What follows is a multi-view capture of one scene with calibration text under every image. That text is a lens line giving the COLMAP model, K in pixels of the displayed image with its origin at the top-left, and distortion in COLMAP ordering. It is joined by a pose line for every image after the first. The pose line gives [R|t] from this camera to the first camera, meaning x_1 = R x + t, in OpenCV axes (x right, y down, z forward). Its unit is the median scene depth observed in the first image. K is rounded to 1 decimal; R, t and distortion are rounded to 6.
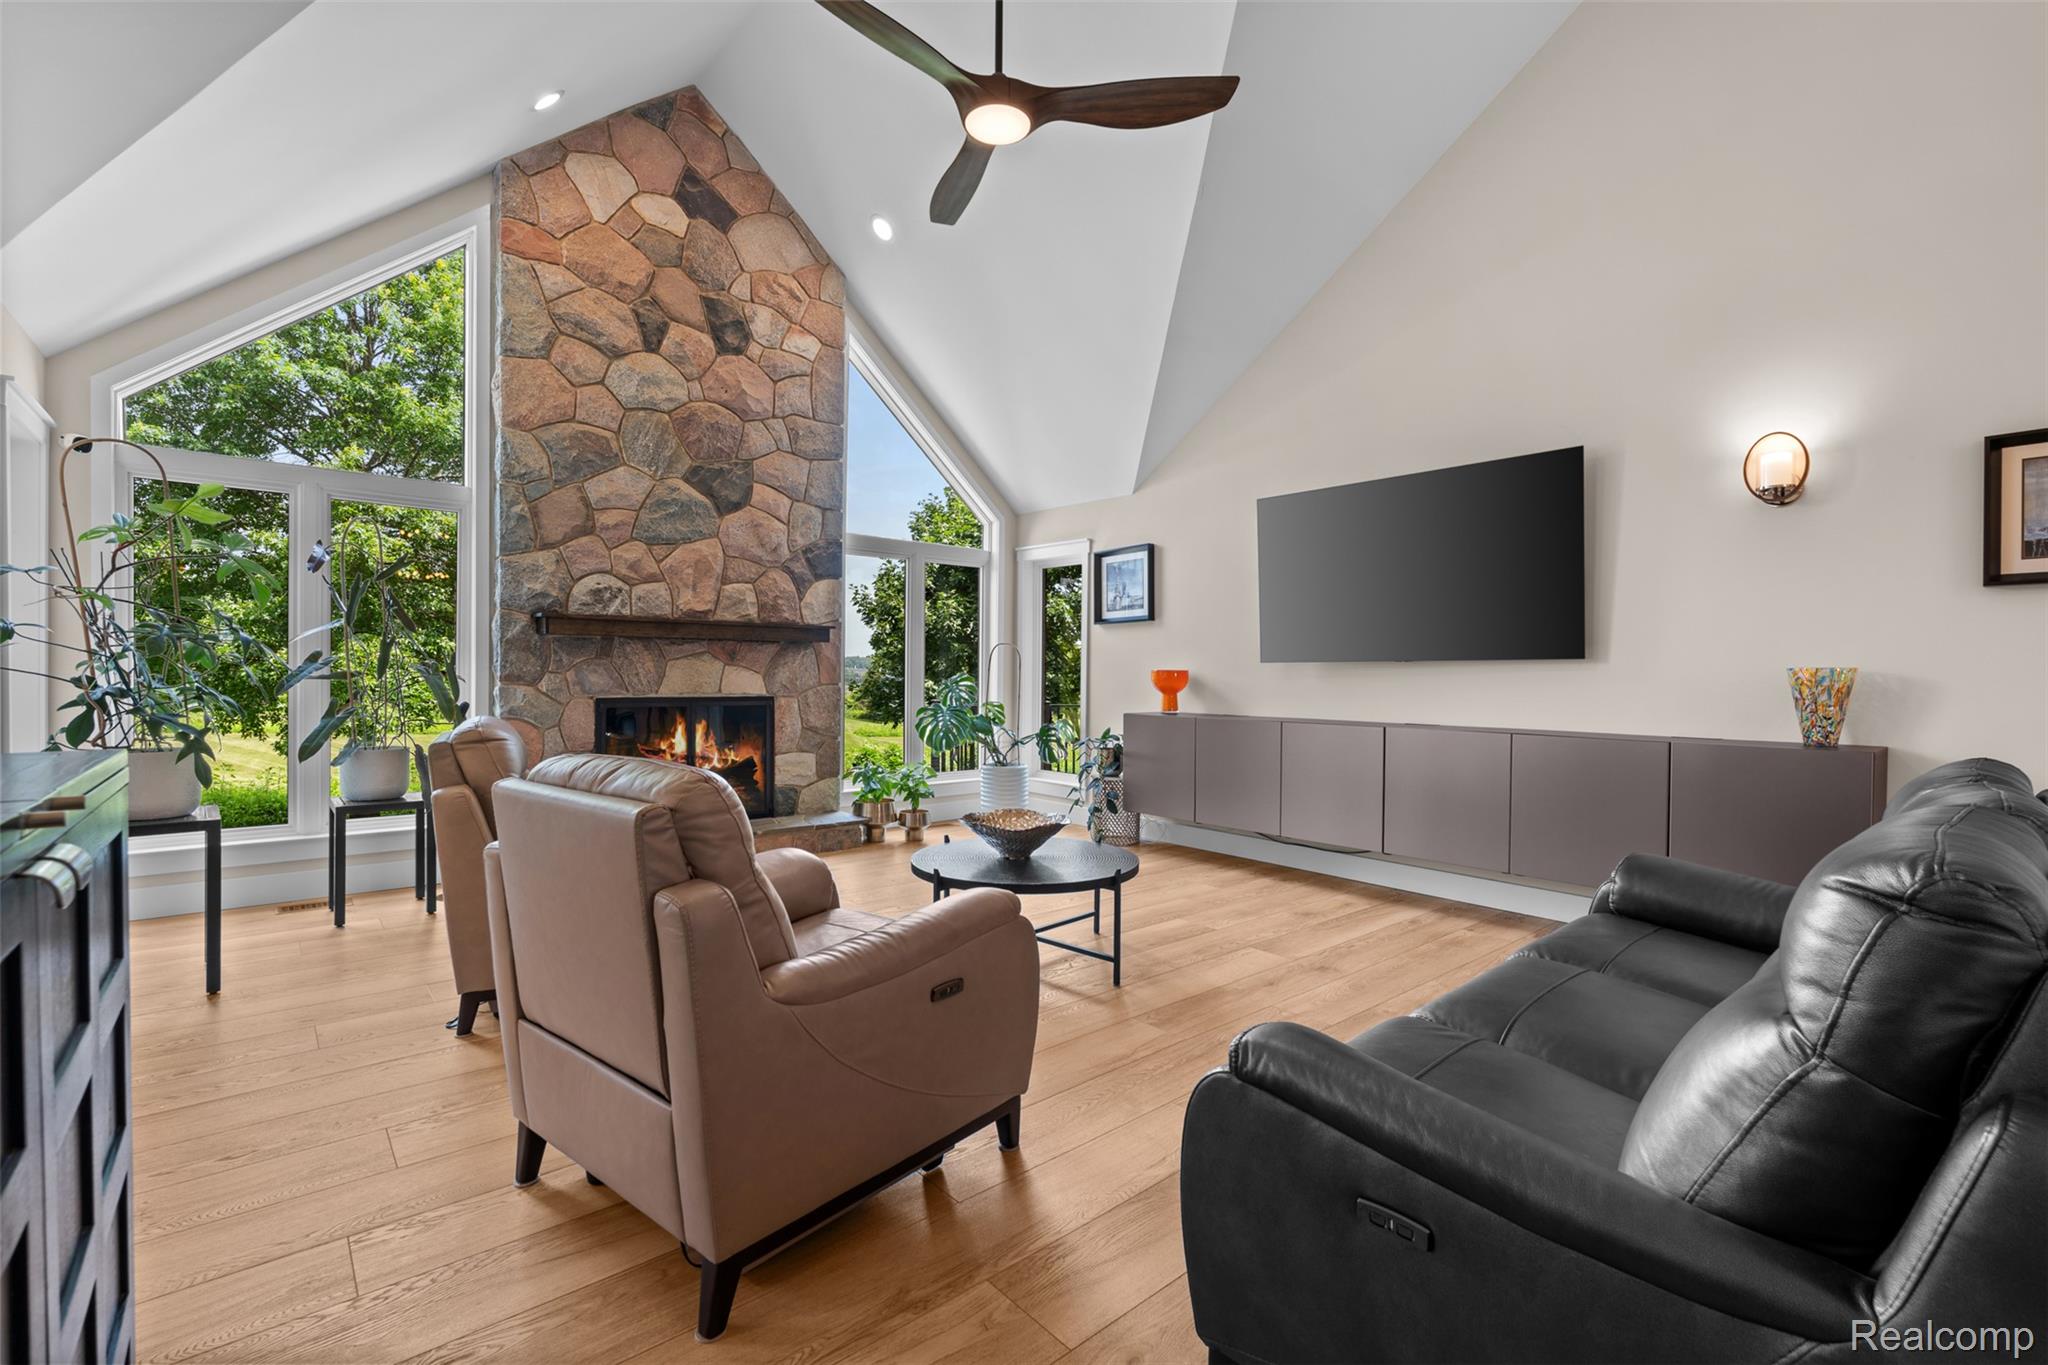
lens RADIAL K [[890.4, 0, 1024.0], [0, 890.4, 682.5], [0, 0, 1]] dist [-0.000336, -0.000040]
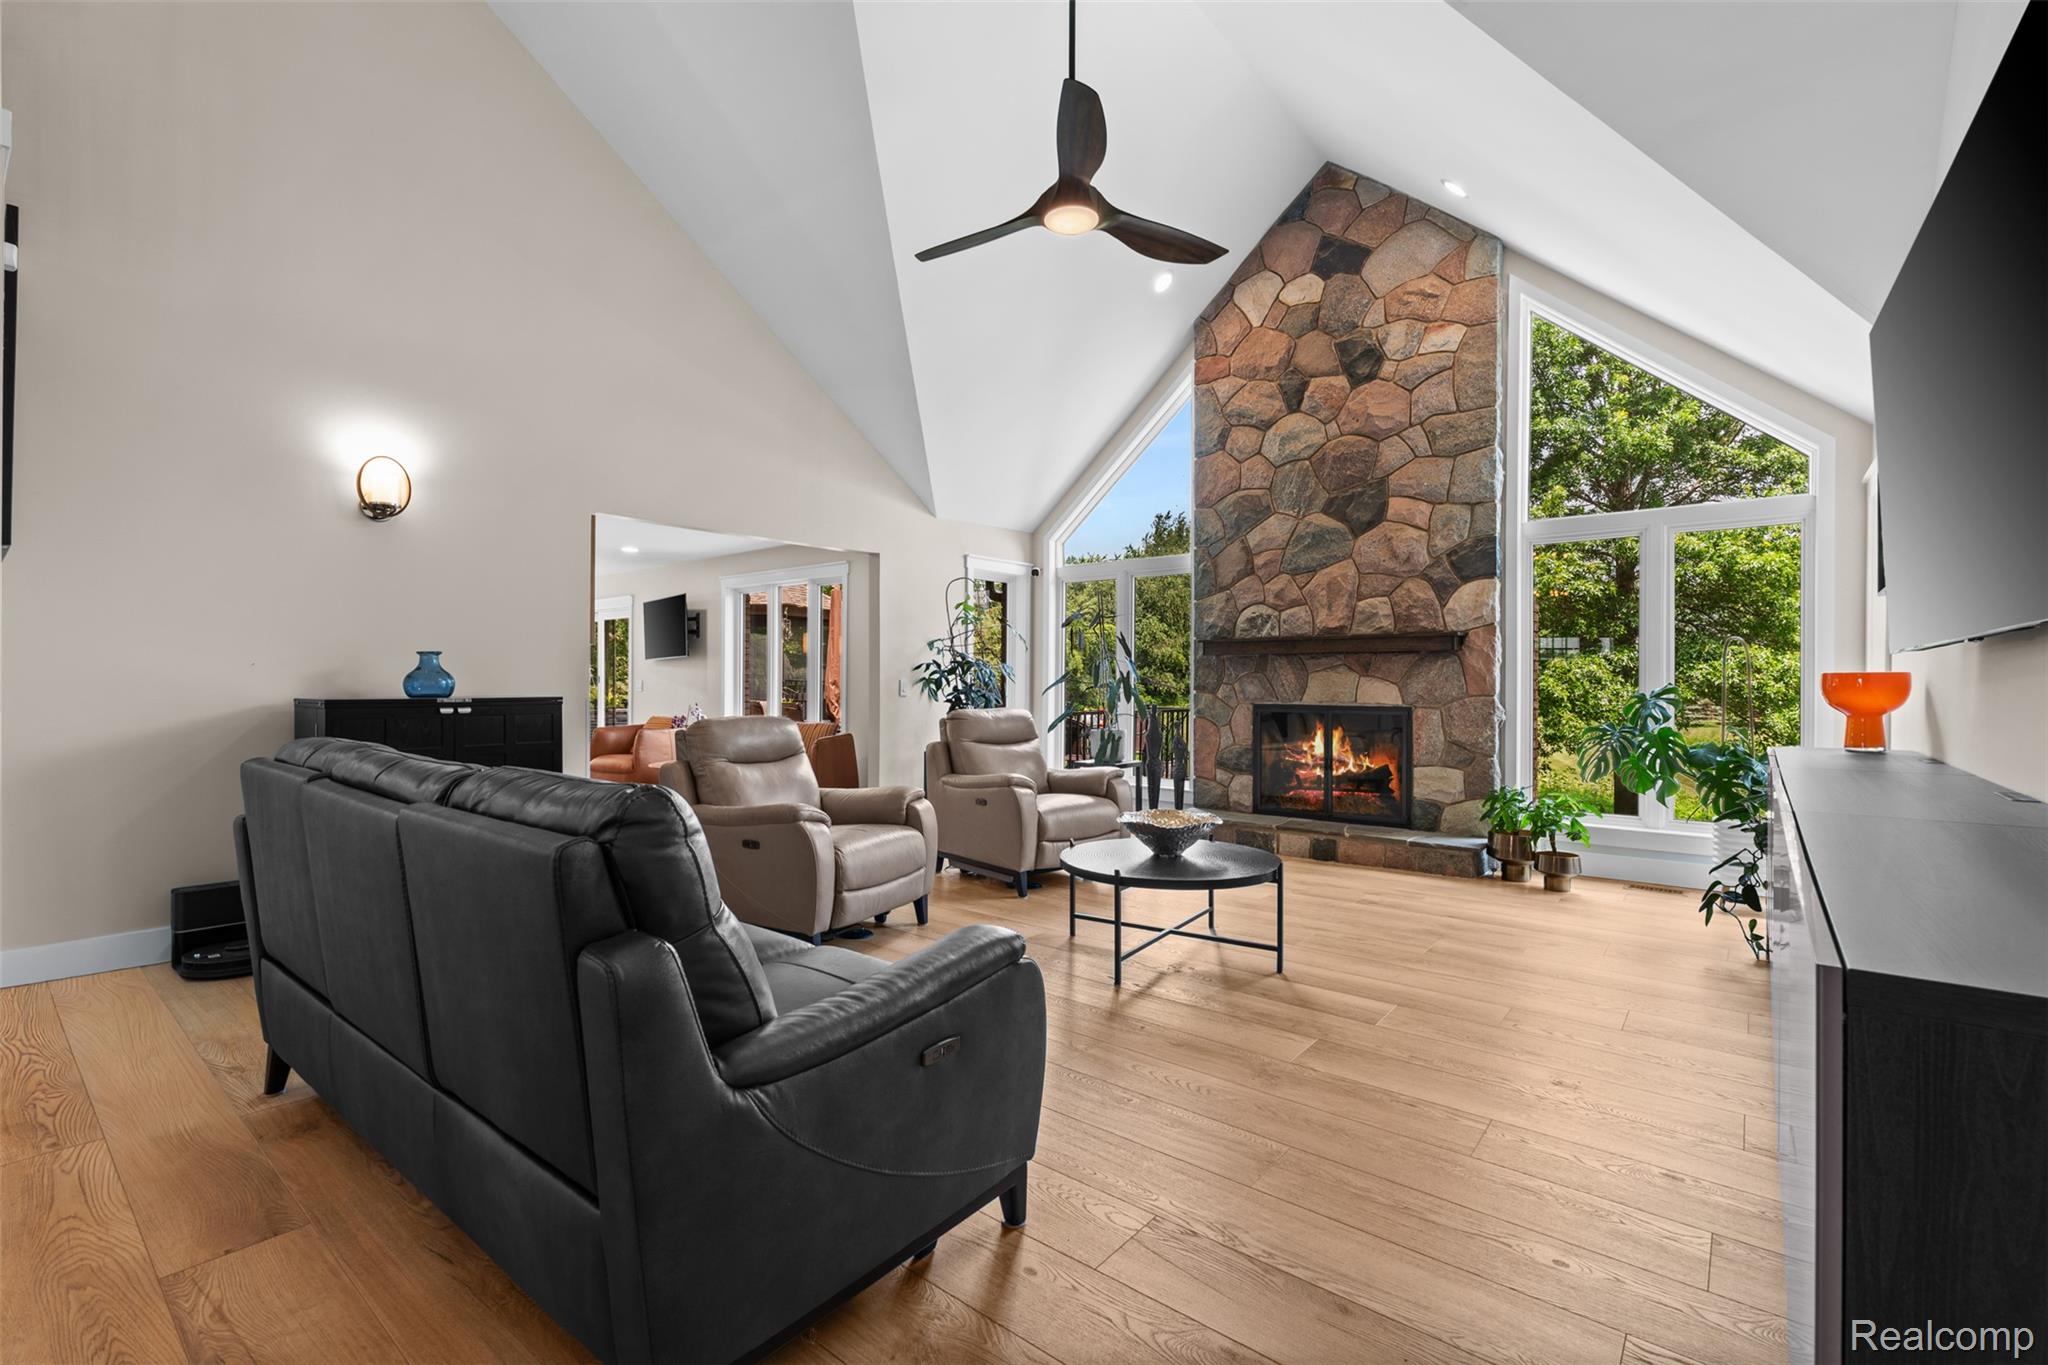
lens RADIAL K [[889.9, 0, 1024.0], [0, 889.9, 682.5], [0, 0, 1]] dist [-0.001140, -0.000057]
pose [[0.179989, -0.009022, -0.983627, 0.650095], [-0.013175, 0.999846, -0.011582, 0.005581], [0.983580, 0.015044, 0.179843, 0.423365]]
